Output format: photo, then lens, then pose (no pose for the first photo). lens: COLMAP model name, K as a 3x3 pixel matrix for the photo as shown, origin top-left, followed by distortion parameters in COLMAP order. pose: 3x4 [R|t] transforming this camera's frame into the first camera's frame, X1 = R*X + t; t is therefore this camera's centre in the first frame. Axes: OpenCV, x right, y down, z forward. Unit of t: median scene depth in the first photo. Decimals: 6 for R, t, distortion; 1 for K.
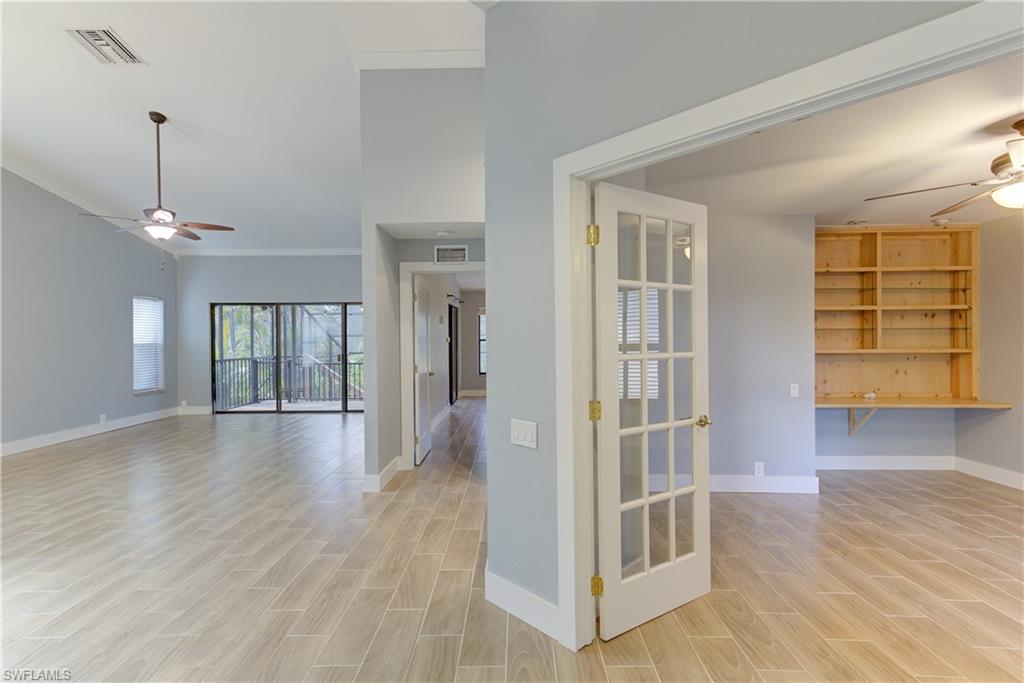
lens RADIAL K [[479.2, 0, 511.9], [0, 479.2, 337.8], [0, 0, 1]] dist [0.016122, 0.000081]
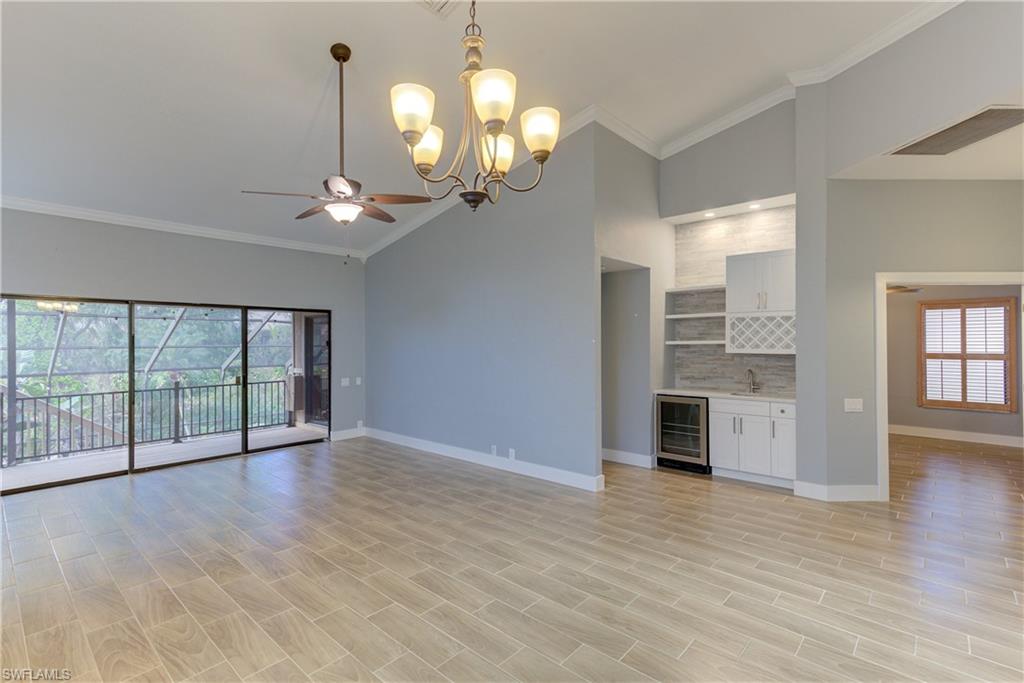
lens RADIAL K [[478.4, 0, 504.7], [0, 478.4, 341.8], [0, 0, 1]] dist [0.023190, 0.000702]
pose [[0.658043, 0.009426, 0.752921, -1.104929], [-0.000249, 0.999924, -0.012300, -0.016464], [-0.752980, 0.007907, 0.657996, 0.352026]]
